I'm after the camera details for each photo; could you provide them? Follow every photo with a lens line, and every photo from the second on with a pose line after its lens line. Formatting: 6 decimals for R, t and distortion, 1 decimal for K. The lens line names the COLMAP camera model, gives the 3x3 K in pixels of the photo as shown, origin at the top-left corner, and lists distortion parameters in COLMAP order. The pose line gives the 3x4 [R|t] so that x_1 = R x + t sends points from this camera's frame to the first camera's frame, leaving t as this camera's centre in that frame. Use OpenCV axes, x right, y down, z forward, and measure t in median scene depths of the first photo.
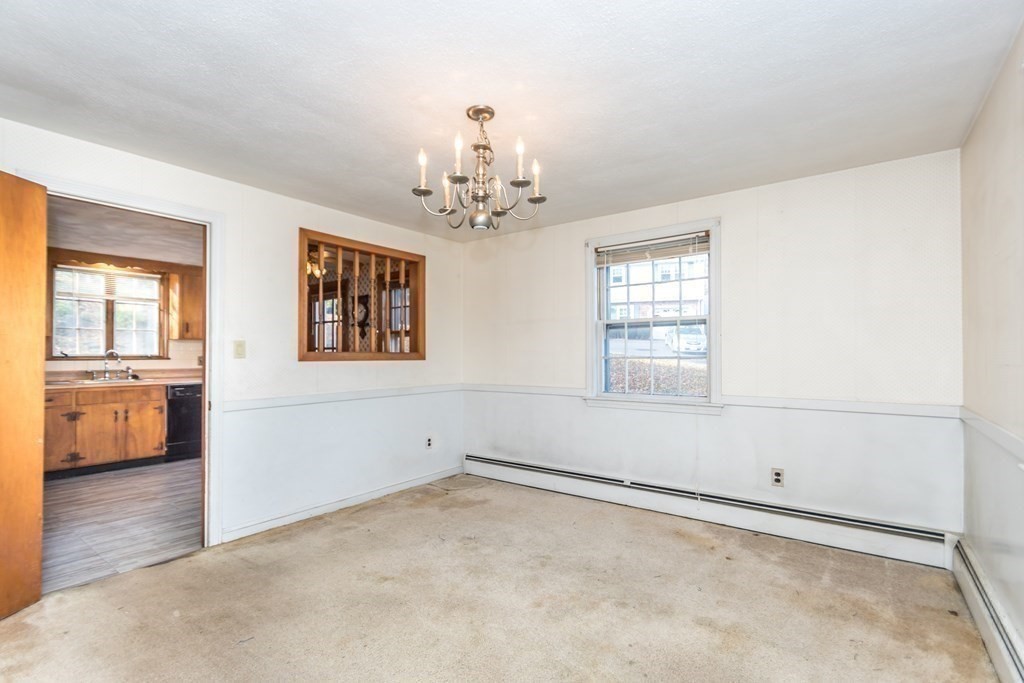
lens RADIAL K [[474.3, 0, 518.0], [0, 474.3, 348.5], [0, 0, 1]] dist [-0.002430, -0.000926]
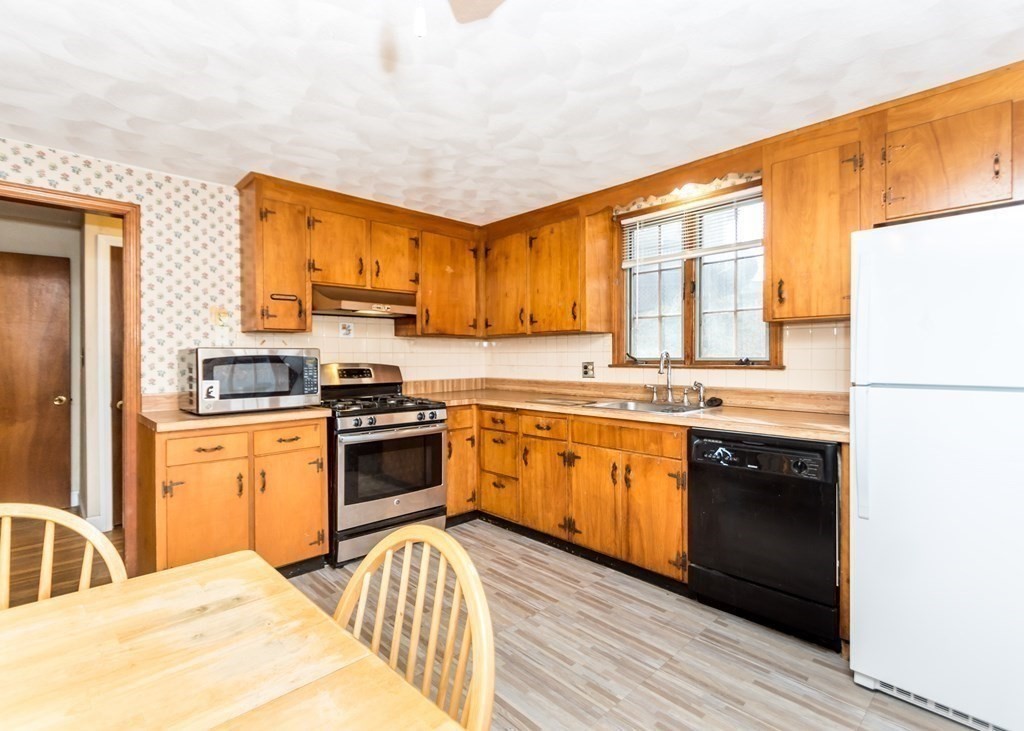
lens RADIAL K [[493.2, 0, 520.9], [0, 493.2, 362.3], [0, 0, 1]] dist [0.009783, -0.004347]
pose [[-0.180484, 0.009817, -0.983529, -0.267142], [0.011047, 0.999907, 0.007954, 0.011306], [0.983516, -0.009429, -0.180576, 0.941346]]
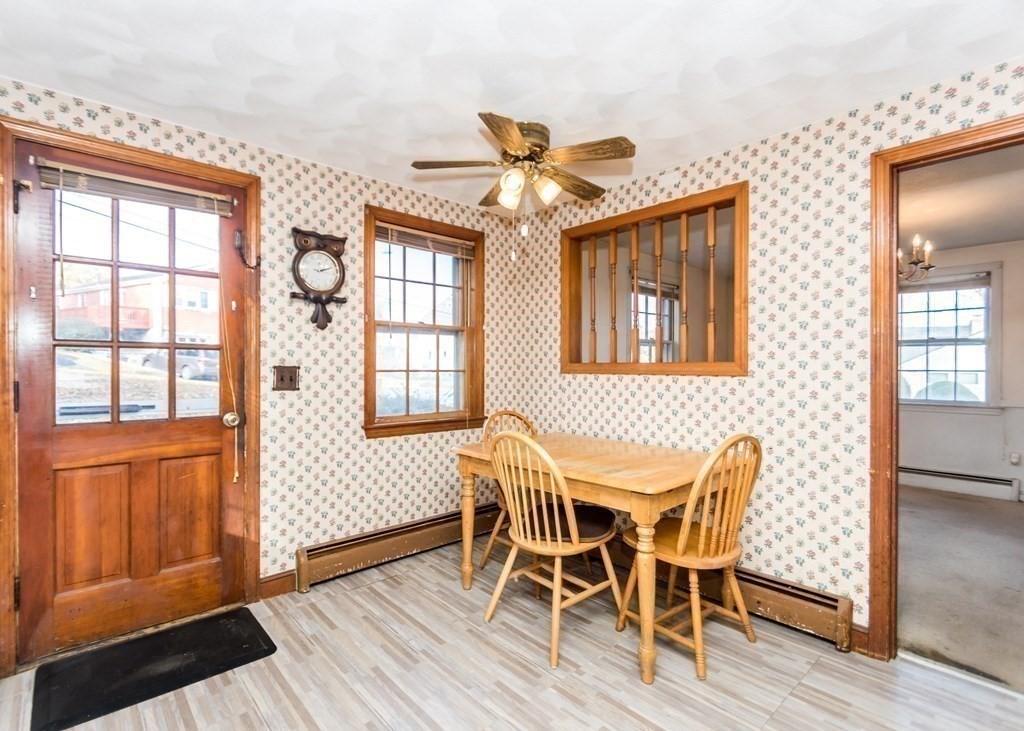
lens RADIAL K [[493.2, 0, 505.6], [0, 493.2, 370.9], [0, 0, 1]] dist [0.009783, -0.004347]
pose [[0.207038, -0.004699, 0.978322, -0.834063], [-0.009142, 0.999936, 0.006738, 0.015972], [-0.978290, -0.010338, 0.206981, 0.804105]]
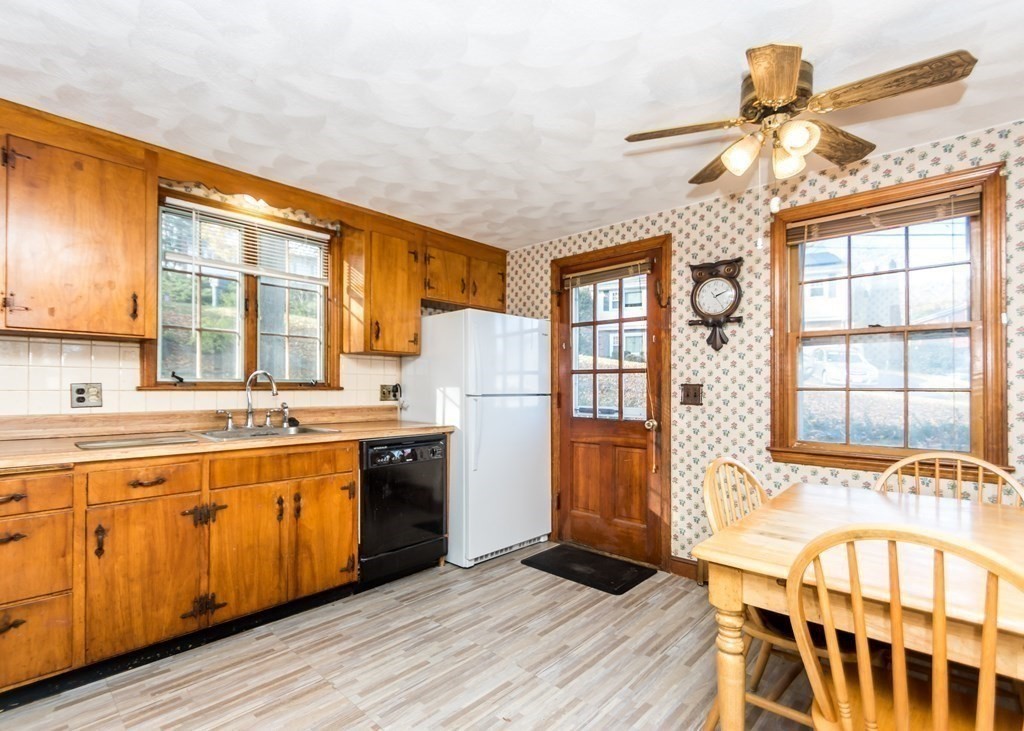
lens RADIAL K [[493.2, 0, 495.7], [0, 493.2, 384.9], [0, 0, 1]] dist [0.009783, -0.004347]
pose [[0.990969, 0.004259, -0.134024, -0.538628], [-0.003820, 0.999986, 0.003532, 0.016184], [0.134038, -0.002988, 0.990972, 0.510335]]
